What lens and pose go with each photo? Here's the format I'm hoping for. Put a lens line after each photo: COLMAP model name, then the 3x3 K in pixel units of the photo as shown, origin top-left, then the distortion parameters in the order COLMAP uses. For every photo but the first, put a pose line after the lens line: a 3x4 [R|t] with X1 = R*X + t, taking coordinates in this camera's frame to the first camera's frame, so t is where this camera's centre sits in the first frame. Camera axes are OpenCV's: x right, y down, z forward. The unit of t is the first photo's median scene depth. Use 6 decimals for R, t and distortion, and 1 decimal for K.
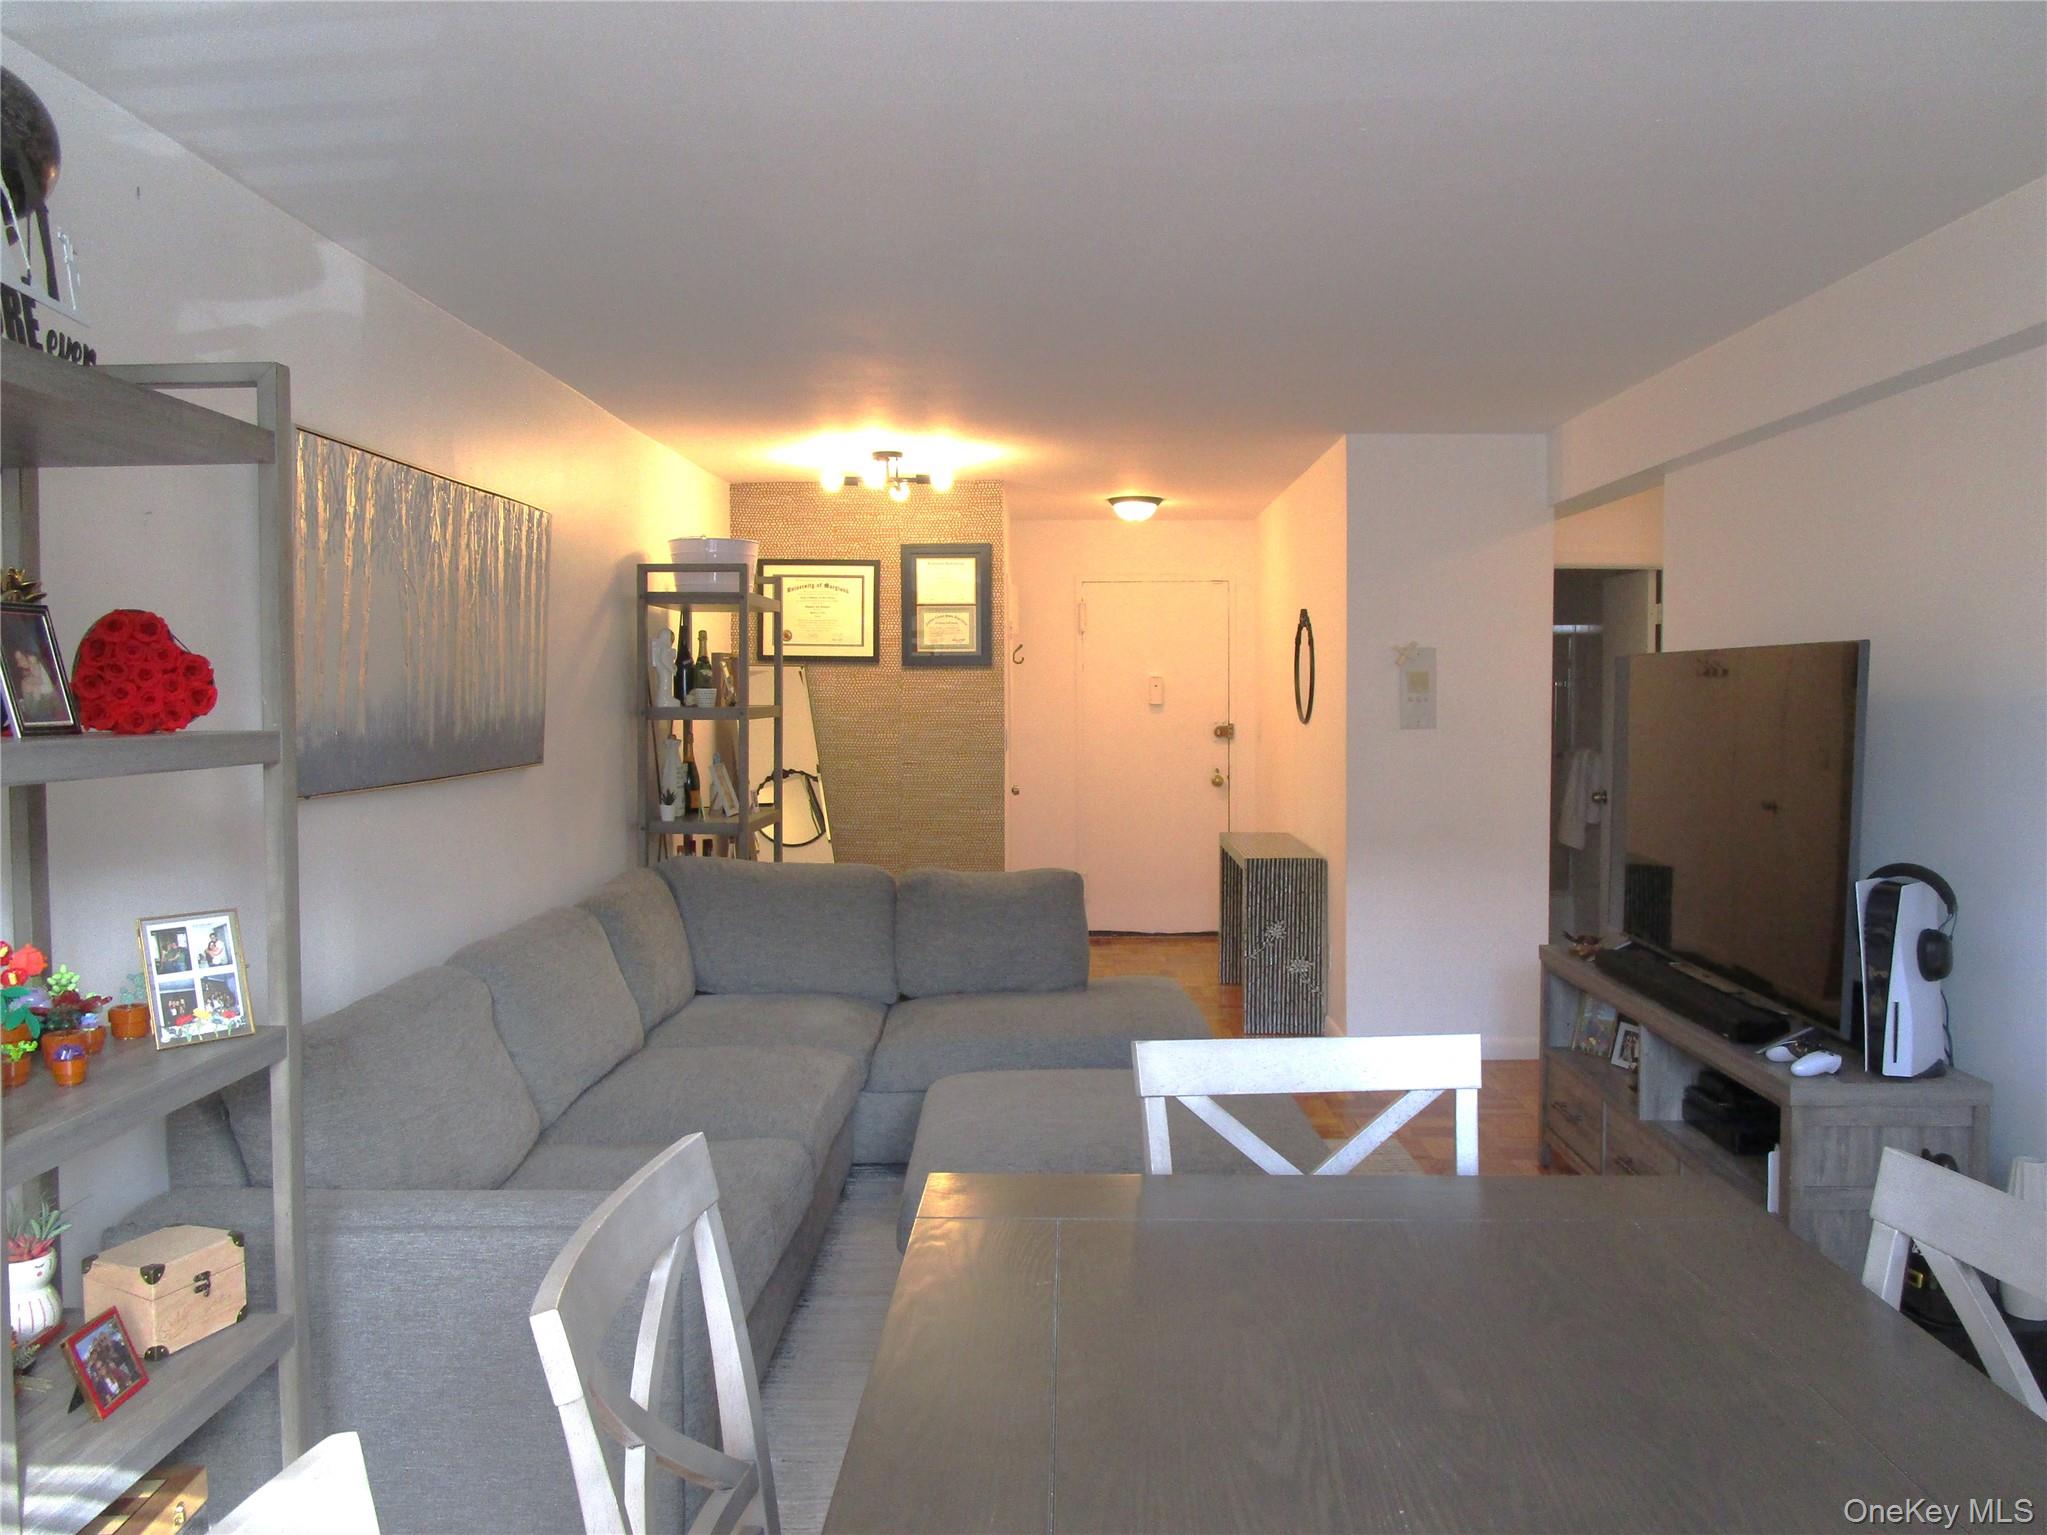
lens RADIAL K [[1482.1, 0, 1030.0], [0, 1482.1, 765.7], [0, 0, 1]] dist [-0.030766, 0.005998]
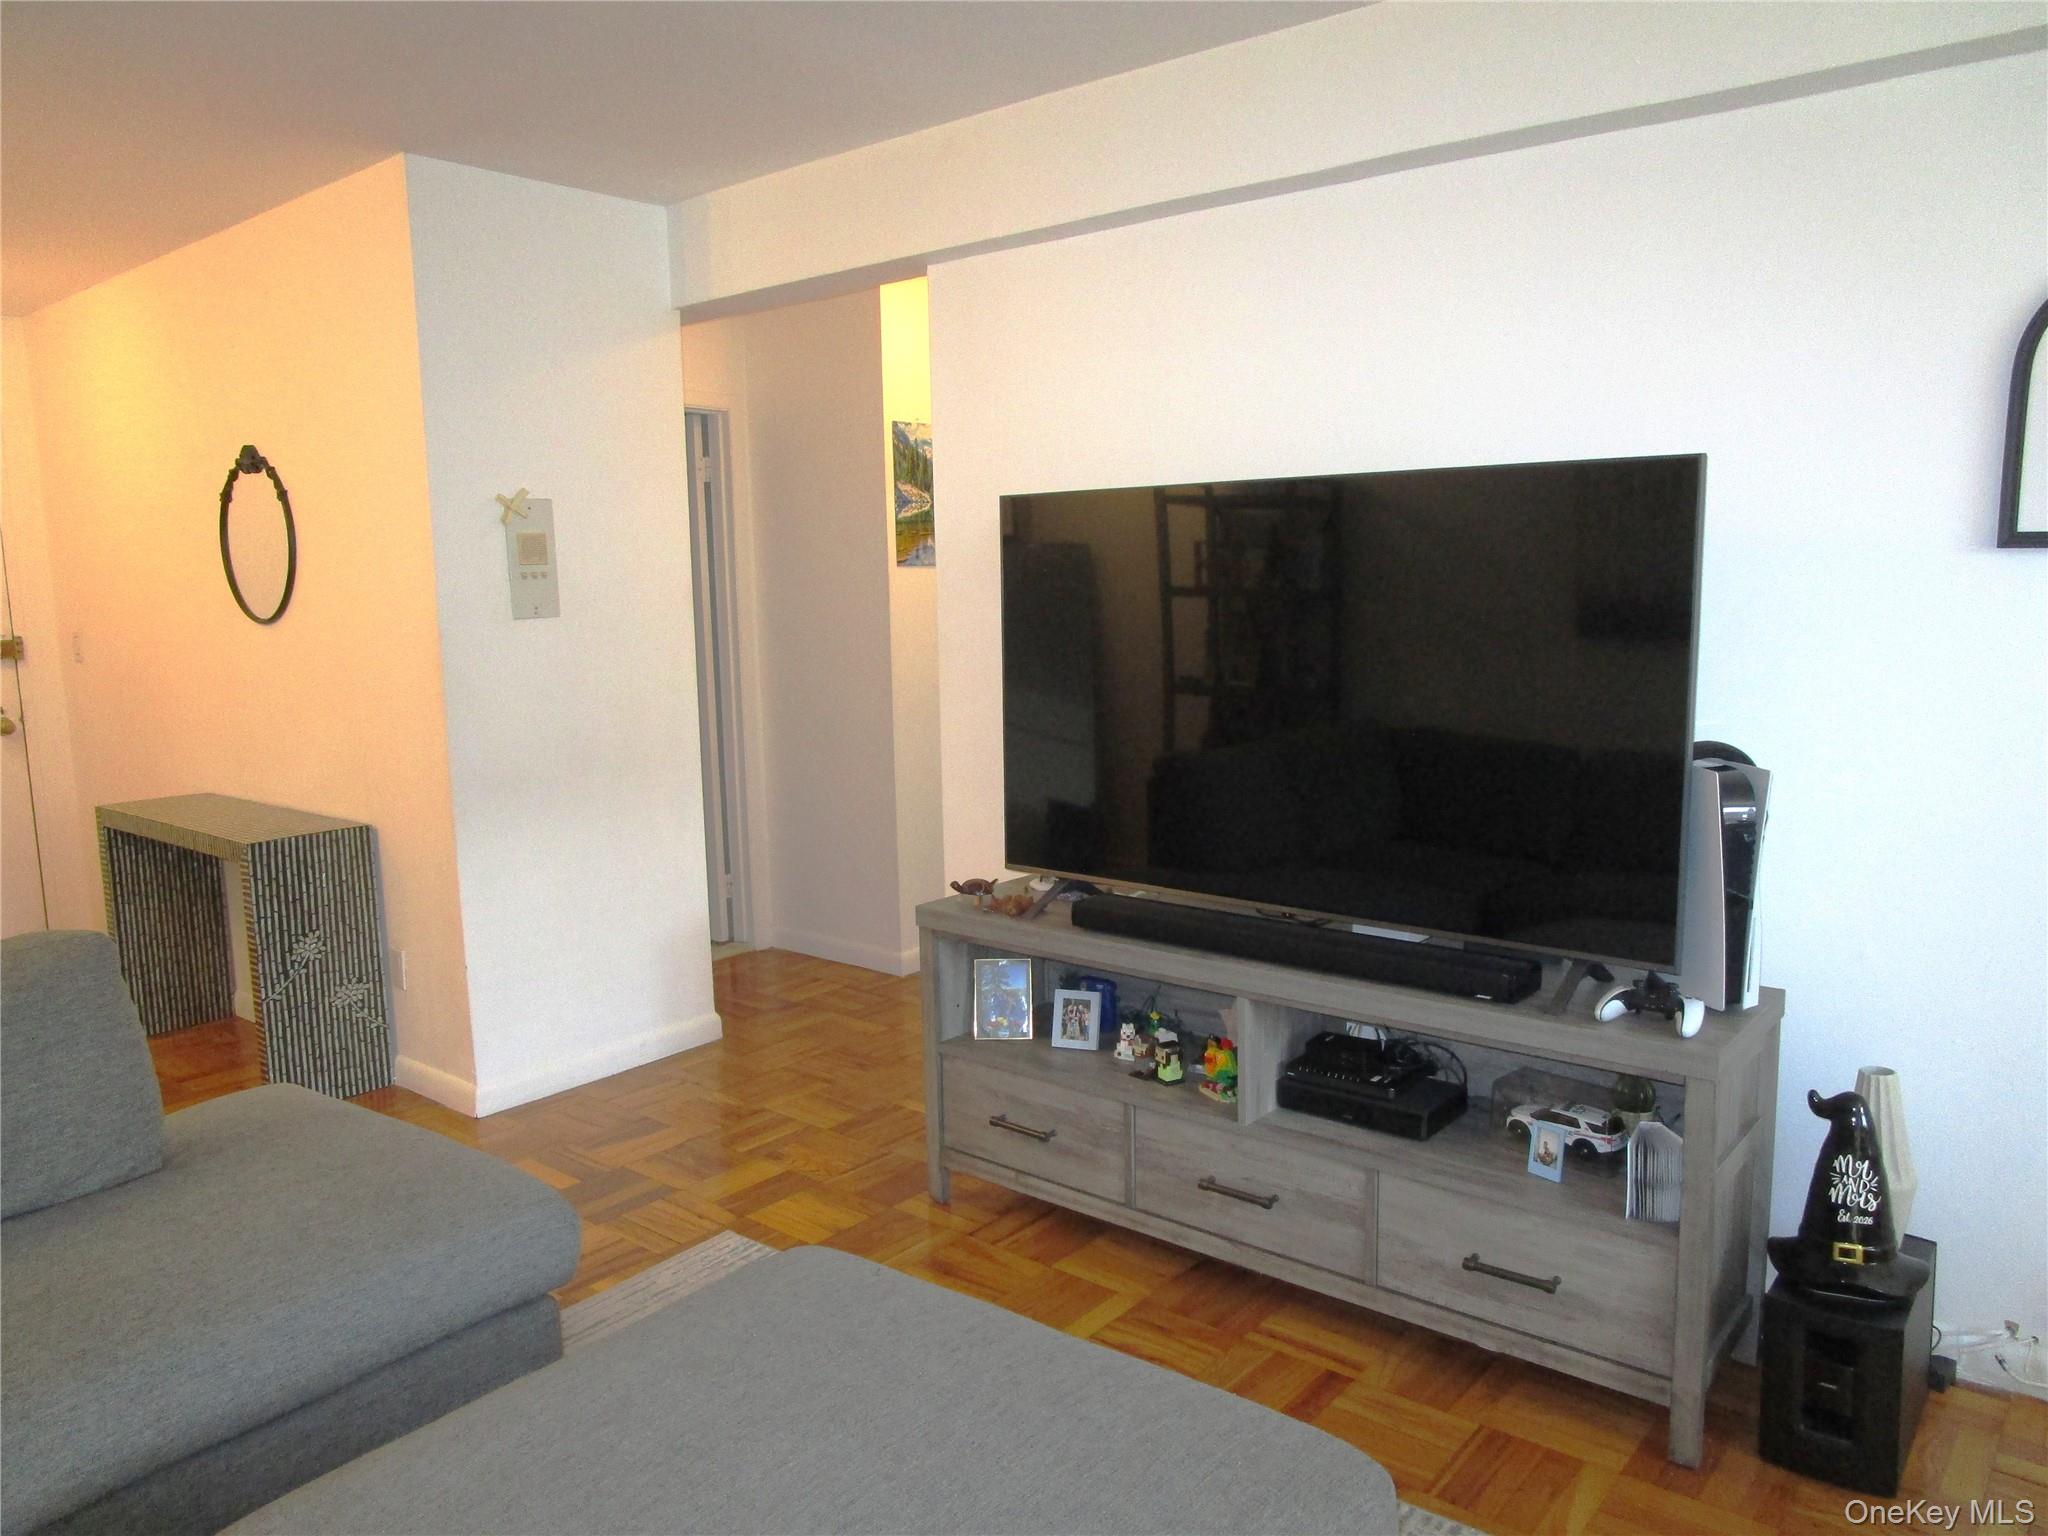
lens RADIAL K [[1482.8, 0, 1008.4], [0, 1482.8, 762.0], [0, 0, 1]] dist [-0.030766, 0.005998]
pose [[0.640557, -0.118098, 0.758775, -0.099876], [0.067648, 0.992940, 0.097437, -0.008667], [-0.764925, -0.011084, 0.644024, 0.314870]]
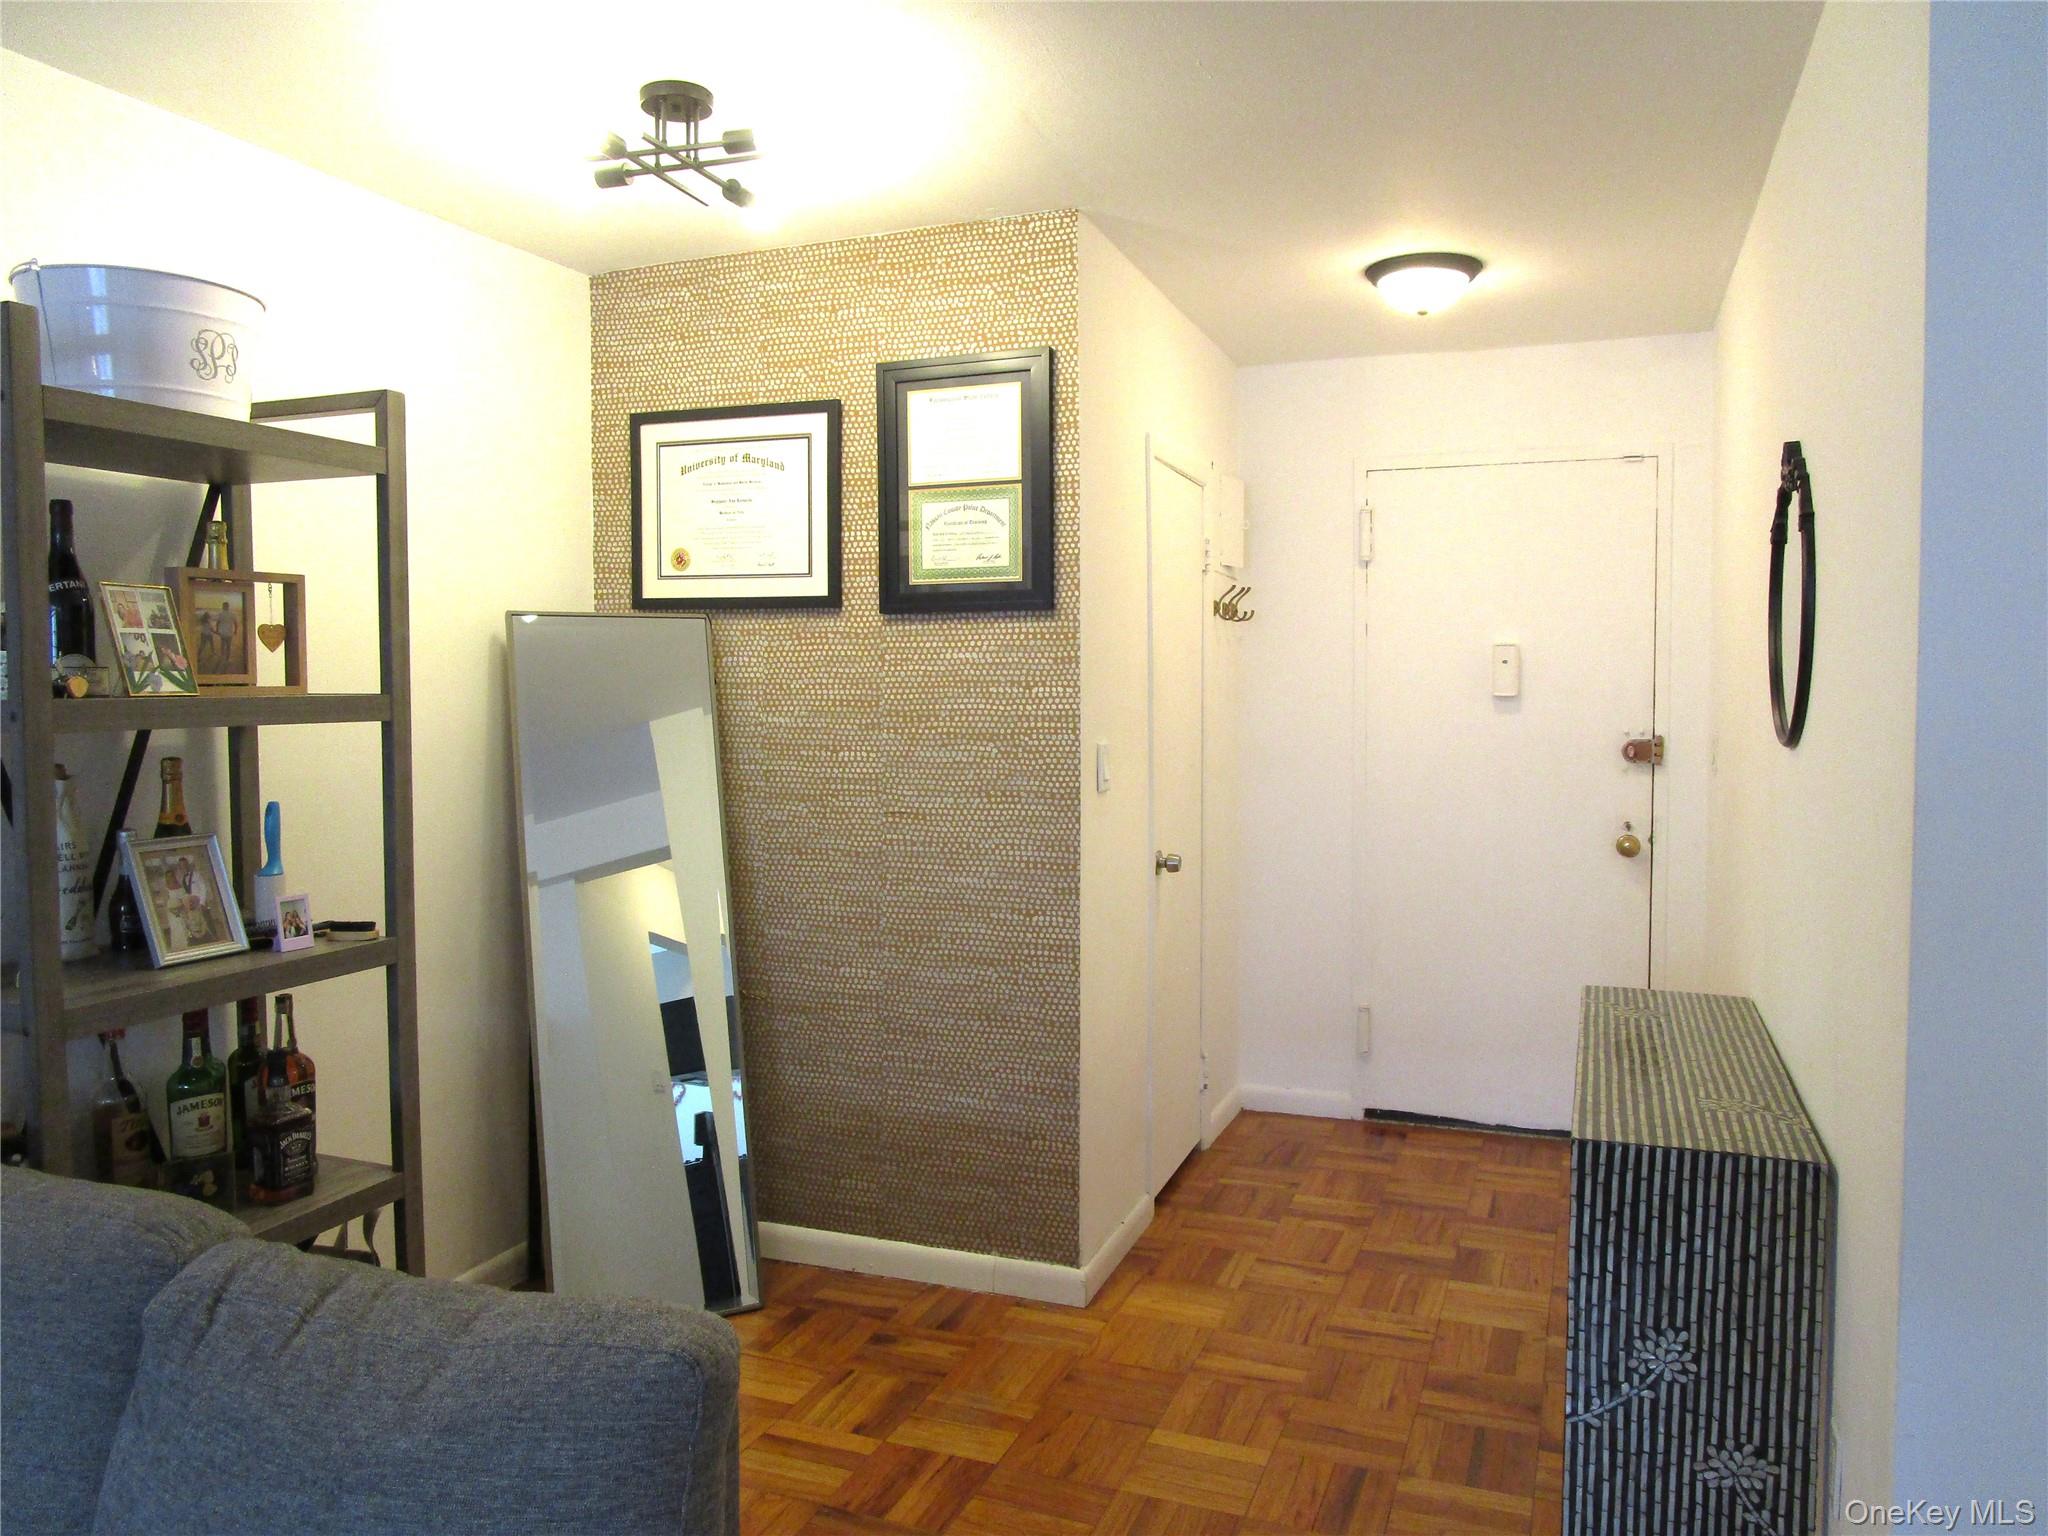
lens RADIAL K [[1482.8, 0, 1005.2], [0, 1482.8, 769.4], [0, 0, 1]] dist [-0.030766, 0.005998]
pose [[0.941708, 0.018546, -0.335919, 0.118143], [-0.017526, 0.999828, 0.006067, -0.019734], [0.335974, 0.000174, 0.941871, 0.554527]]
